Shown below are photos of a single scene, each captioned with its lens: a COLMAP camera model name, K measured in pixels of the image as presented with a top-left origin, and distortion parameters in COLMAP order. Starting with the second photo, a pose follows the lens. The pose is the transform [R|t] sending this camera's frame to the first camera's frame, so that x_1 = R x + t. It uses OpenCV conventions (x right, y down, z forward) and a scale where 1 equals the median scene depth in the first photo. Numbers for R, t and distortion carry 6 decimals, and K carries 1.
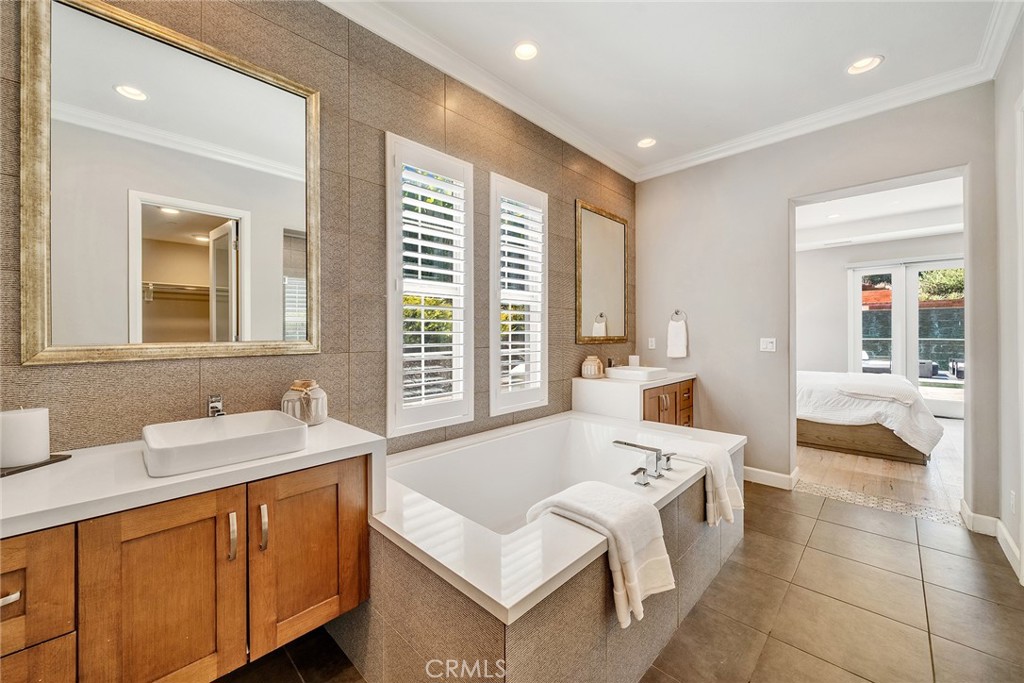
lens RADIAL K [[412.7, 0, 509.7], [0, 412.7, 335.0], [0, 0, 1]] dist [-0.001920, -0.000368]
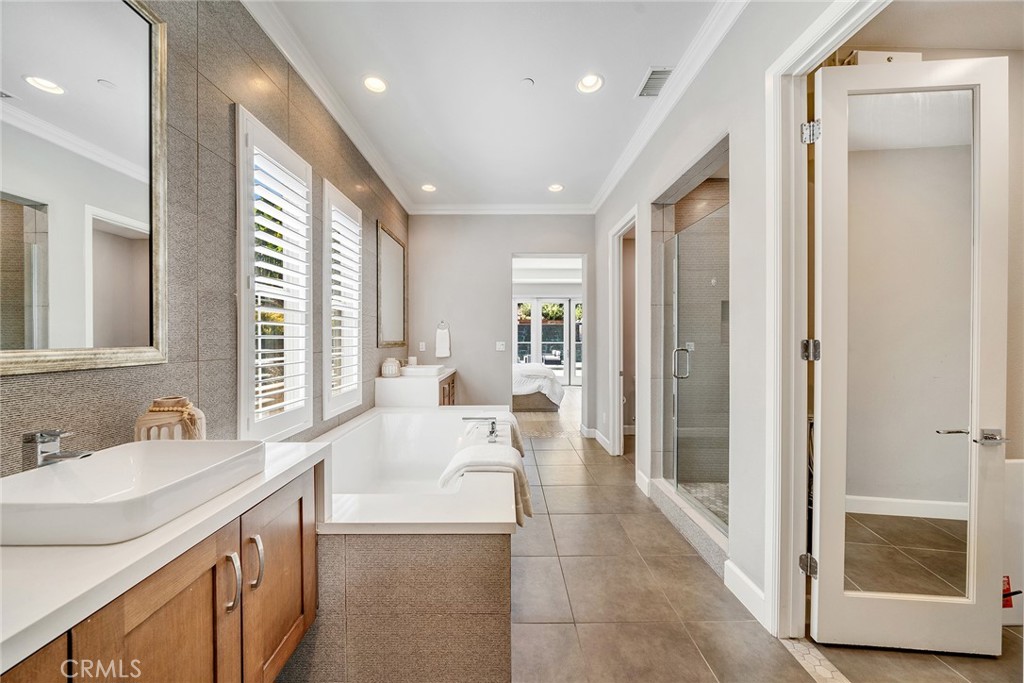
lens RADIAL K [[377.0, 0, 512.0], [0, 377.0, 341.5], [0, 0, 1]] dist [-0.000622, 0.000026]
pose [[0.672191, -0.004137, 0.740366, -0.417390], [0.002564, 0.999991, 0.003259, 0.002413], [-0.740373, -0.000293, 0.672196, 0.038354]]
